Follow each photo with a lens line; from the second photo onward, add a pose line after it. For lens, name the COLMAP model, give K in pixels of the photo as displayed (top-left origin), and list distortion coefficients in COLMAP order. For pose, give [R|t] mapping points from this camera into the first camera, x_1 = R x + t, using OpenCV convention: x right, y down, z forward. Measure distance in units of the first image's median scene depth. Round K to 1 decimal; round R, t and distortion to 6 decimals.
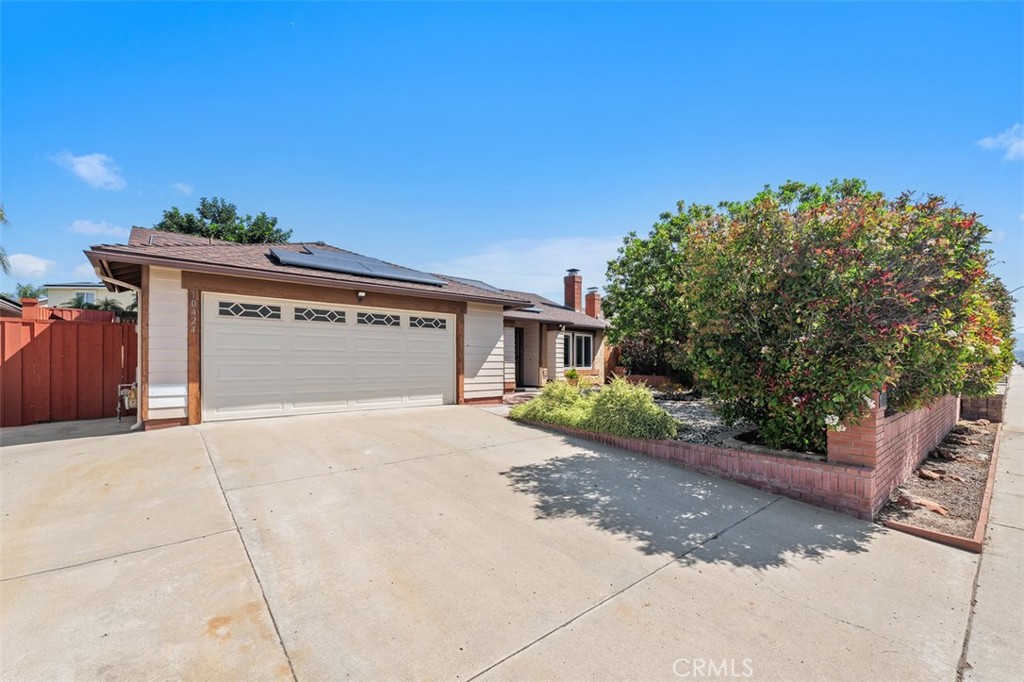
lens RADIAL K [[423.0, 0, 508.3], [0, 423.0, 327.9], [0, 0, 1]] dist [-0.000351, -0.000162]
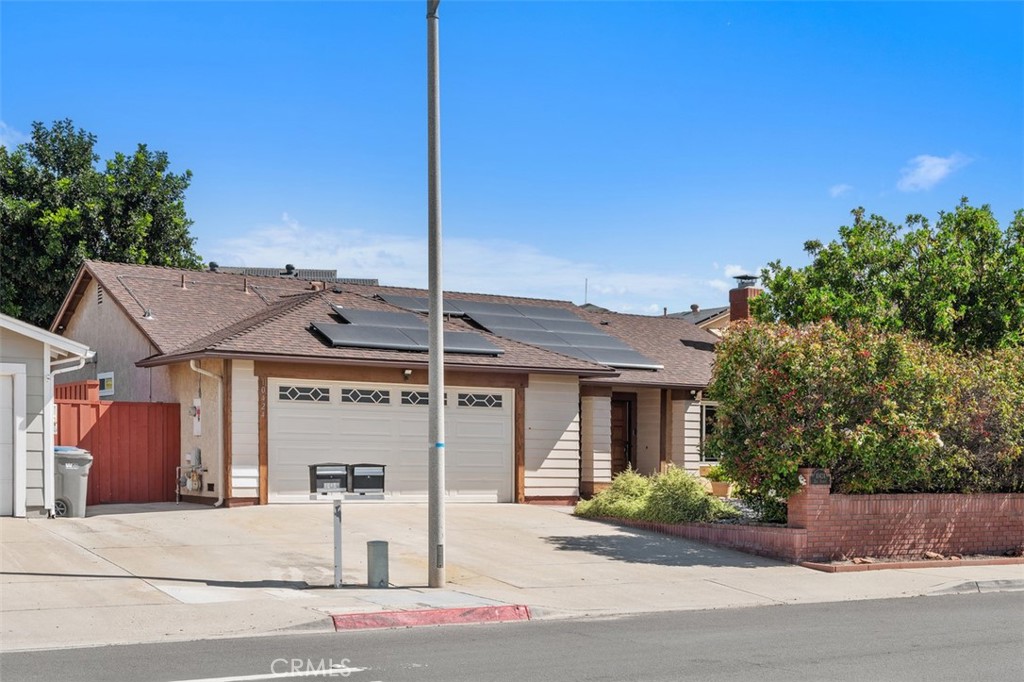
lens RADIAL K [[1443.0, 0, 512.0], [0, 1443.0, 341.0], [0, 0, 1]] dist [-0.044307, -0.003757]
pose [[0.989123, 0.001540, -0.147083, 0.273747], [-0.001326, 0.999998, 0.001553, -0.128753], [0.147085, -0.001341, 0.989123, -1.701230]]
